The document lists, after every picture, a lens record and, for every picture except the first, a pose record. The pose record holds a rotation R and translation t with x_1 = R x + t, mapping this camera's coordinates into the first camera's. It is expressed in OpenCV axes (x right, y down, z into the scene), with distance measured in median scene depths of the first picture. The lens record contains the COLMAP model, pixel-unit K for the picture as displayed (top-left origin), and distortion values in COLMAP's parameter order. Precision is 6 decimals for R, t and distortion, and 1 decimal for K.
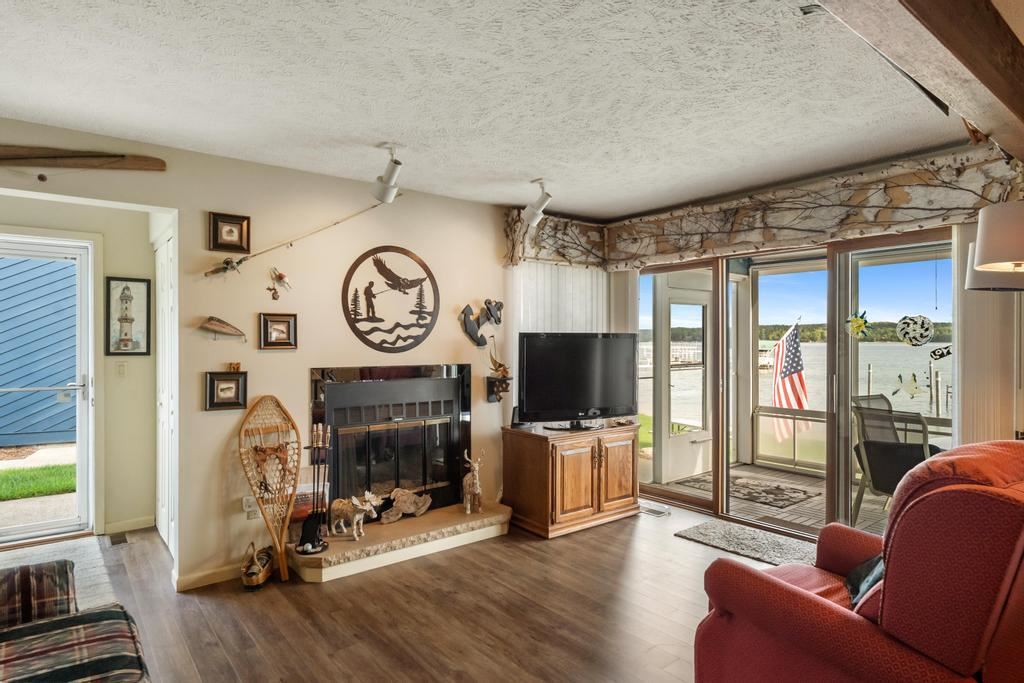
lens RADIAL K [[568.5, 0, 511.5], [0, 568.5, 349.0], [0, 0, 1]] dist [0.002783, 0.001191]
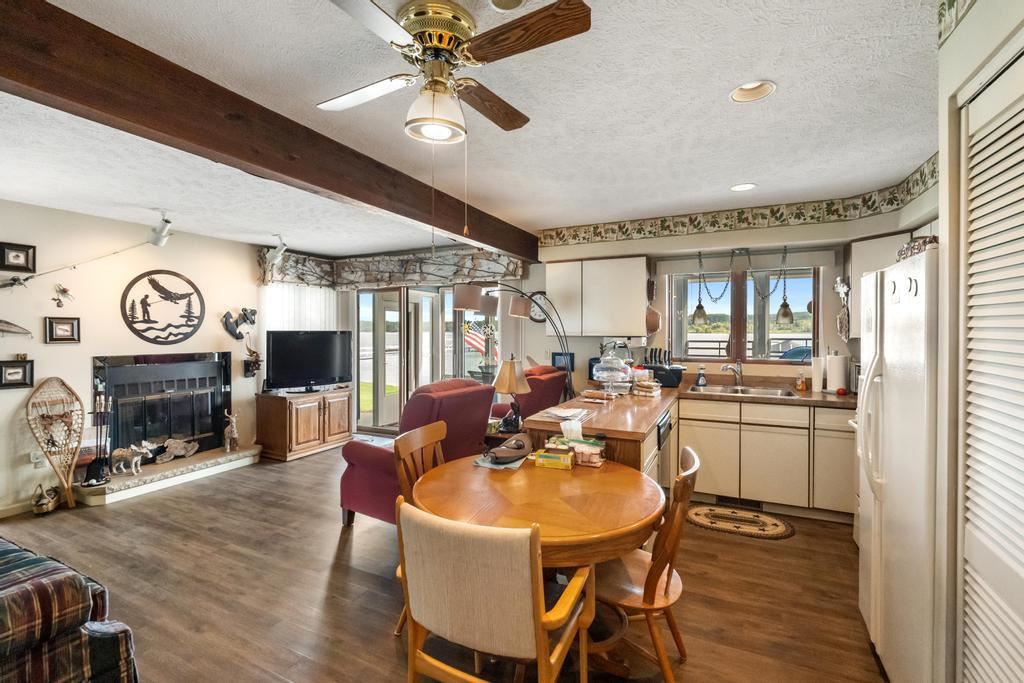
lens RADIAL K [[440.9, 0, 502.4], [0, 440.9, 338.1], [0, 0, 1]] dist [-0.003893, 0.000406]
pose [[0.904544, -0.003973, 0.426362, 0.088586], [0.003622, 0.999992, 0.001634, -0.009112], [-0.426366, 0.000066, 0.904551, -0.372631]]
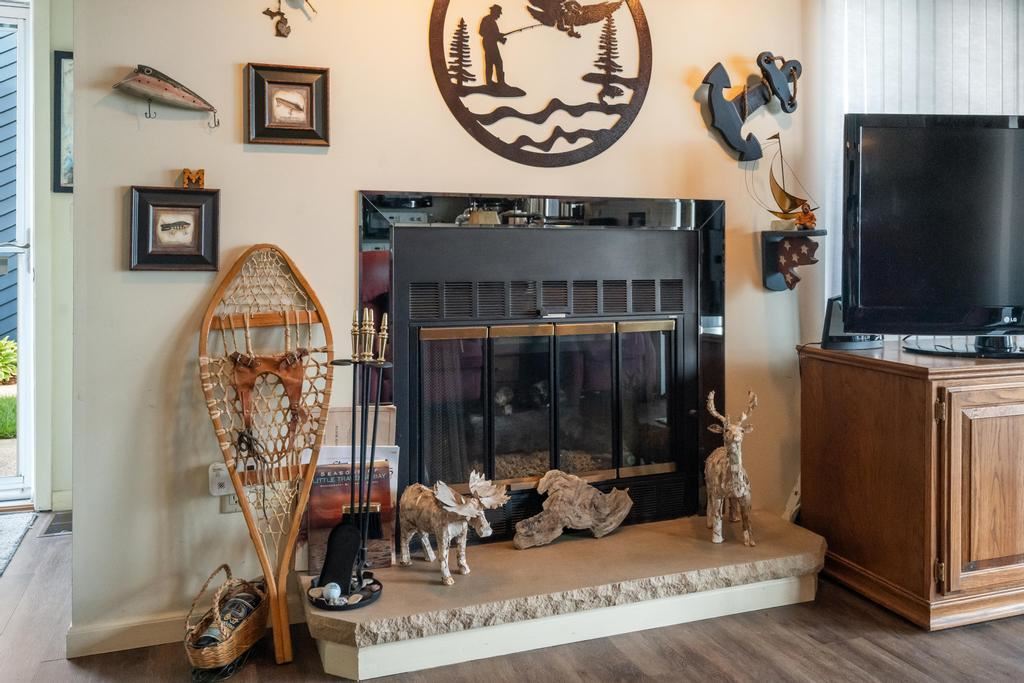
lens RADIAL K [[816.8, 0, 518.4], [0, 816.8, 273.3], [0, 0, 1]] dist [-0.006943, 0.004668]
pose [[0.948166, 0.001857, -0.317771, -0.024813], [-0.000010, 0.999983, 0.005816, 0.089520], [0.317777, -0.005511, 0.948150, 0.396224]]
